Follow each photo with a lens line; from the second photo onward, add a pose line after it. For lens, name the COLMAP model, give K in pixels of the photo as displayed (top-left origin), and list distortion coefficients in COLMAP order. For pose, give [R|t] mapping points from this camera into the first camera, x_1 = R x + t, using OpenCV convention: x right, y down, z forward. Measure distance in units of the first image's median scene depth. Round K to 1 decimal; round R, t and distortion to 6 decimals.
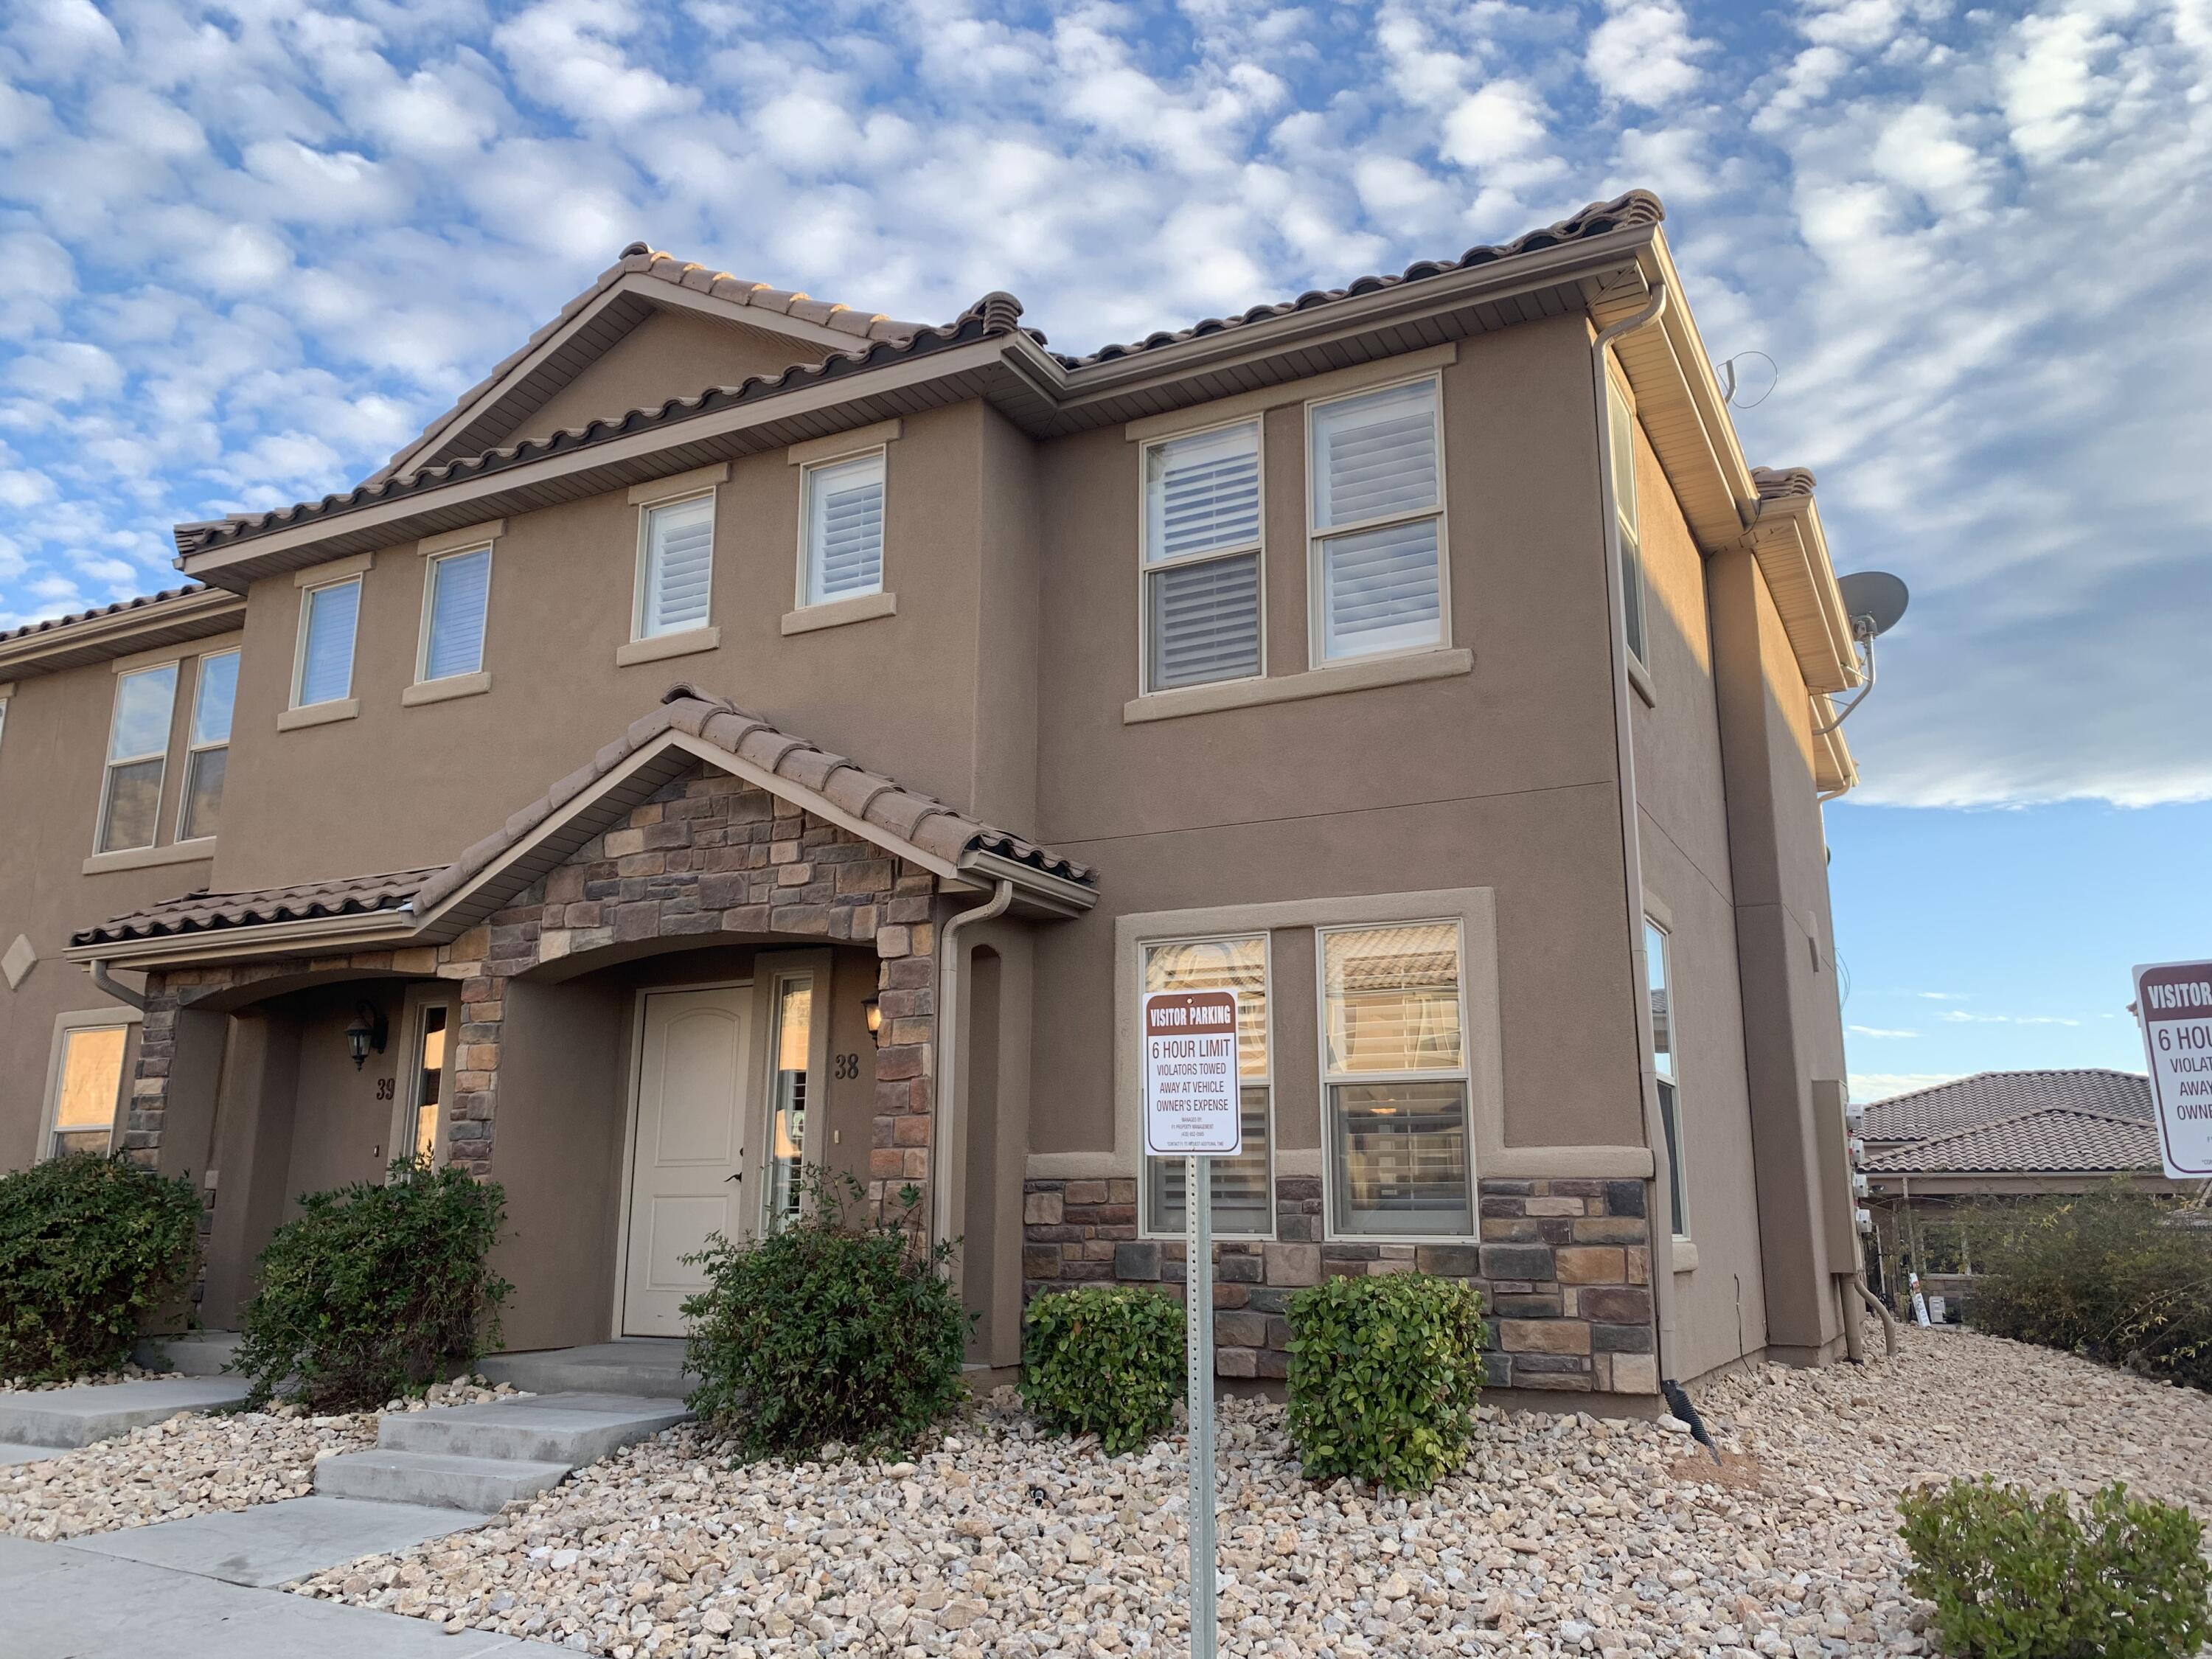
lens RADIAL K [[1719.0, 0, 1106.0], [0, 1719.0, 829.5], [0, 0, 1]] dist [-0.017819, 0.002856]
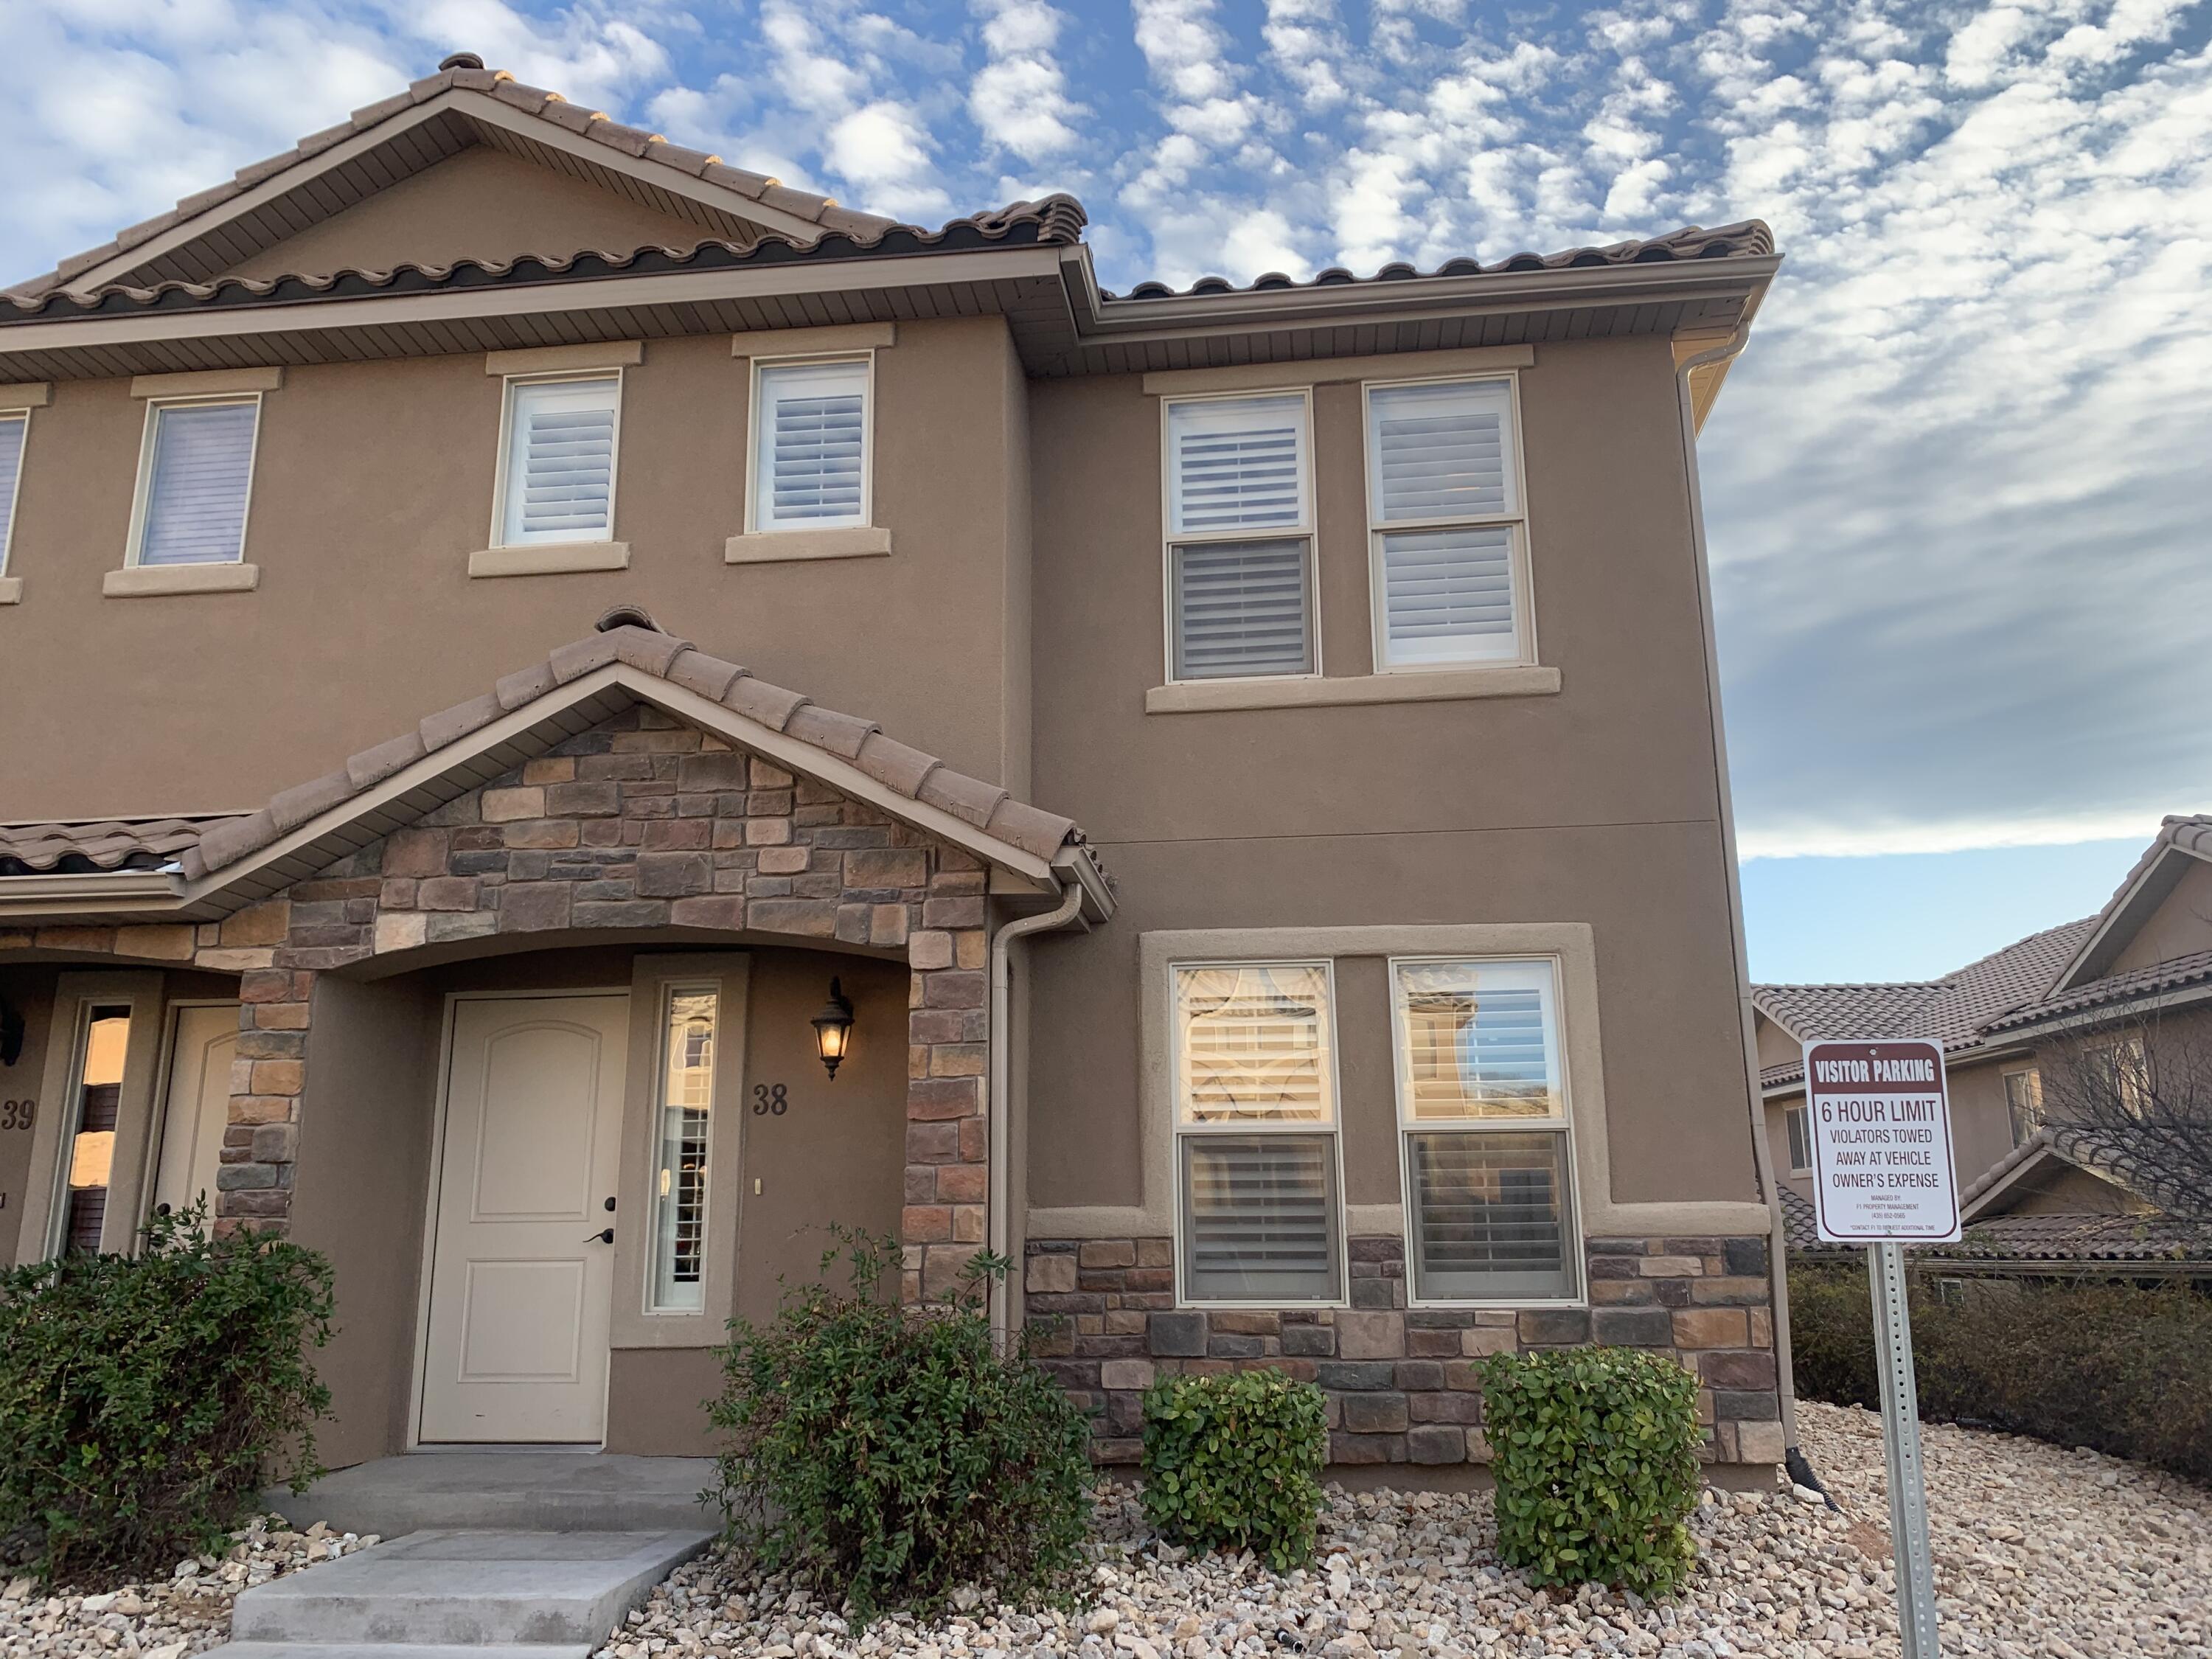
lens RADIAL K [[1719.0, 0, 1106.0], [0, 1719.0, 829.5], [0, 0, 1]] dist [-0.017819, 0.002856]
pose [[0.932527, 0.073543, 0.353532, -0.324521], [-0.068175, 0.997291, -0.027631, 0.023918], [-0.354606, 0.001664, 0.935014, 0.198060]]
